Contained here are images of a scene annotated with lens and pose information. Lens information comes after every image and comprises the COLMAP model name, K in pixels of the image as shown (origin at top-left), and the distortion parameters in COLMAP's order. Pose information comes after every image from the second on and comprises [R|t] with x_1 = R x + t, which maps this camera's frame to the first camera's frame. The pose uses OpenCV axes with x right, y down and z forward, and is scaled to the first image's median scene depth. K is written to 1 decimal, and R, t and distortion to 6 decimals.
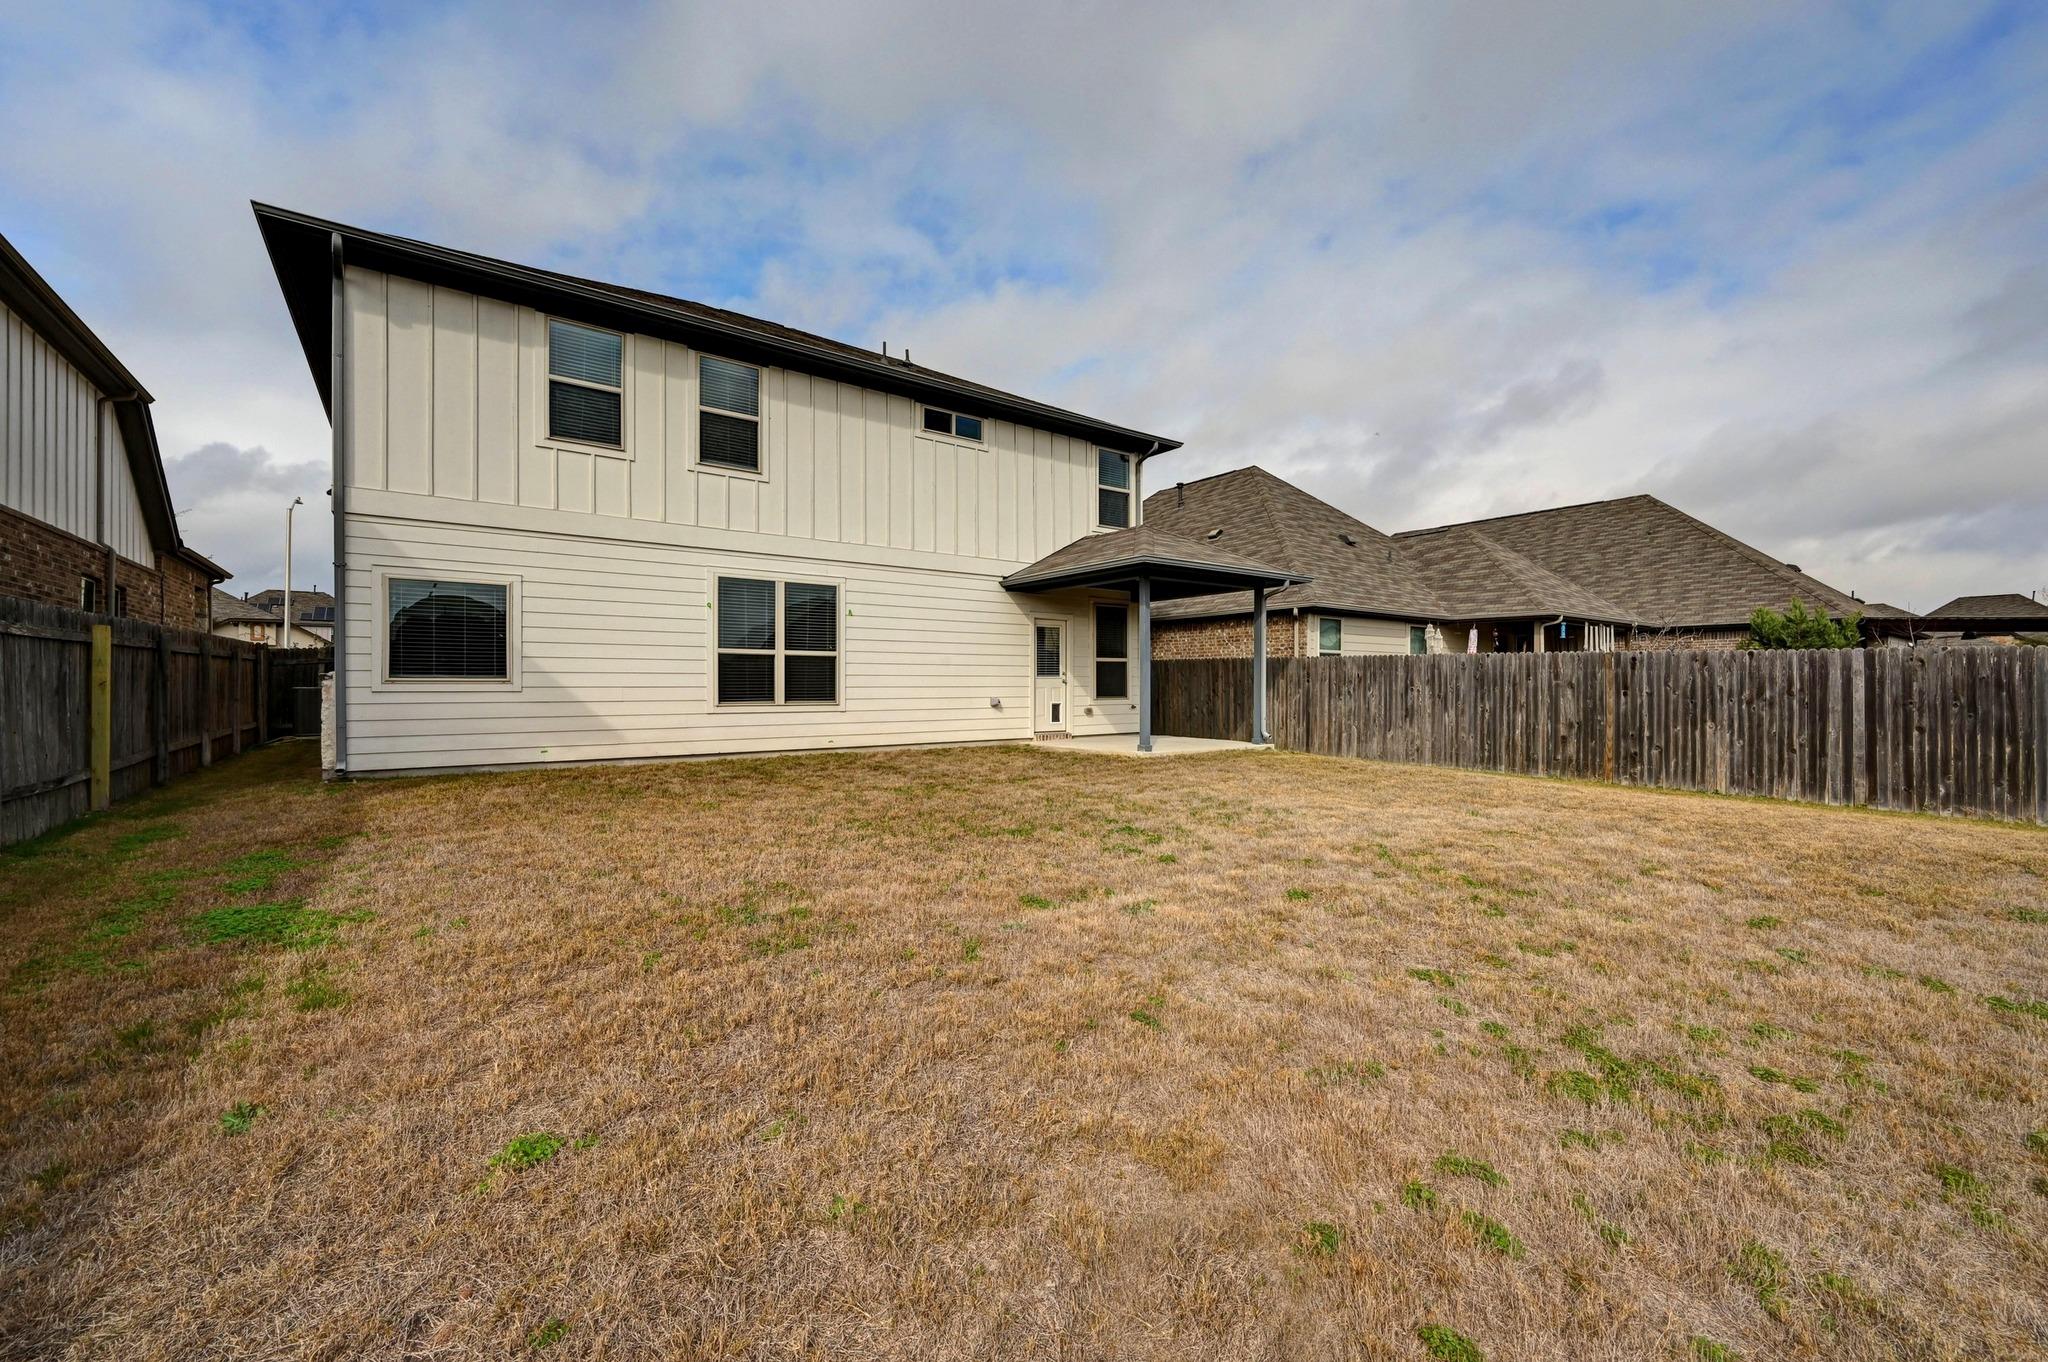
lens RADIAL K [[812.3, 0, 1026.1], [0, 812.3, 680.3], [0, 0, 1]] dist [0.000498, 0.001281]
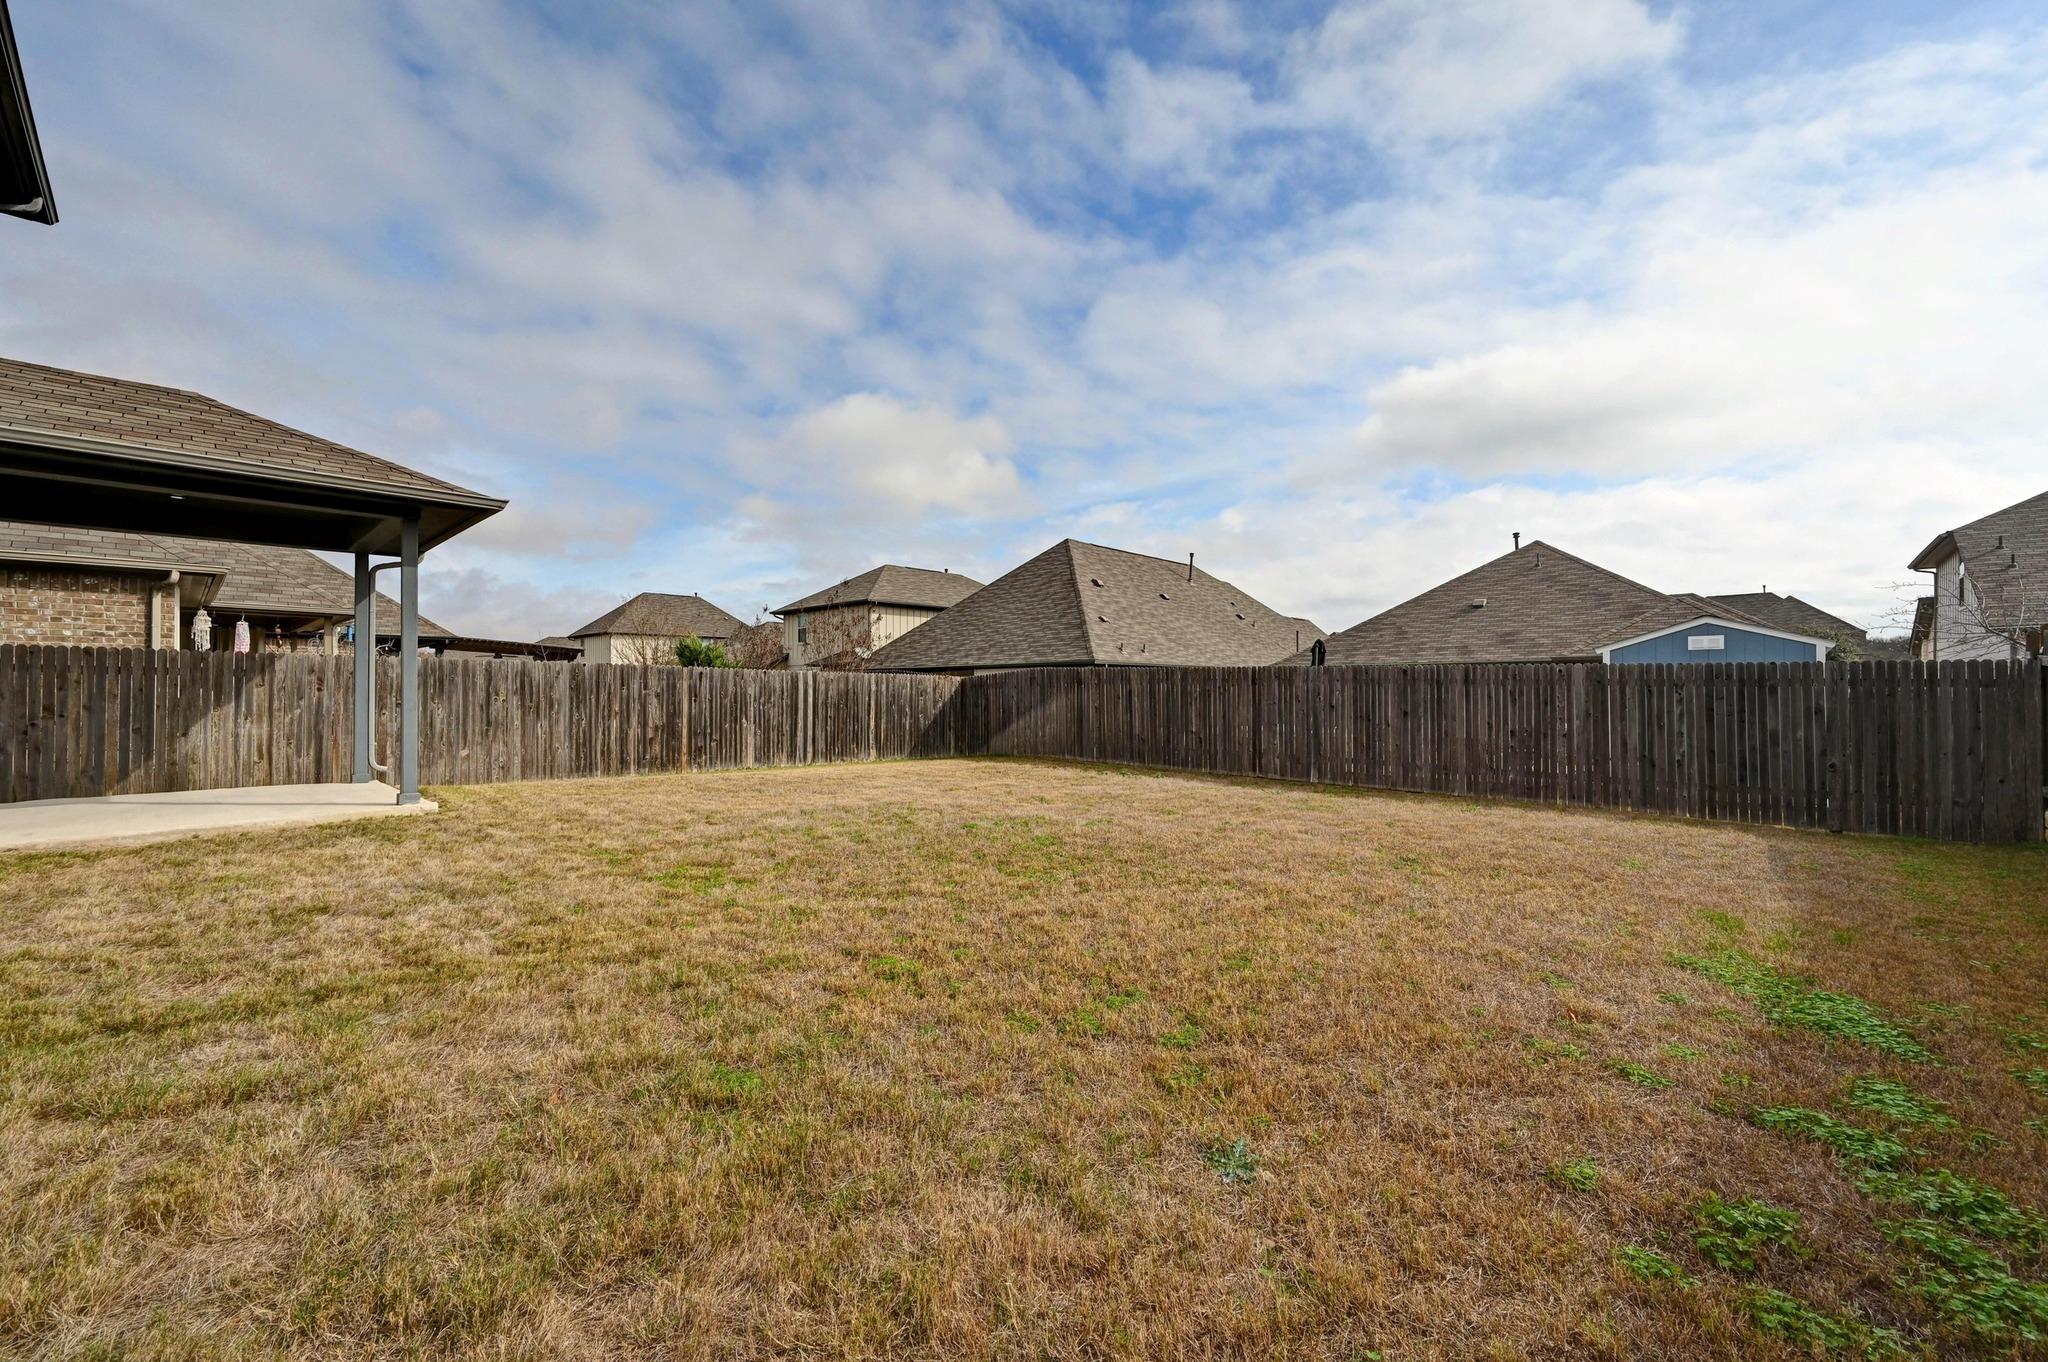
lens RADIAL K [[812.3, 0, 1022.3], [0, 812.3, 680.6], [0, 0, 1]] dist [0.000498, 0.001281]
pose [[-0.171844, 0.007575, 0.985095, -0.581243], [-0.005154, 0.999950, -0.008589, -0.005591], [-0.985111, -0.006553, -0.171796, 0.703517]]
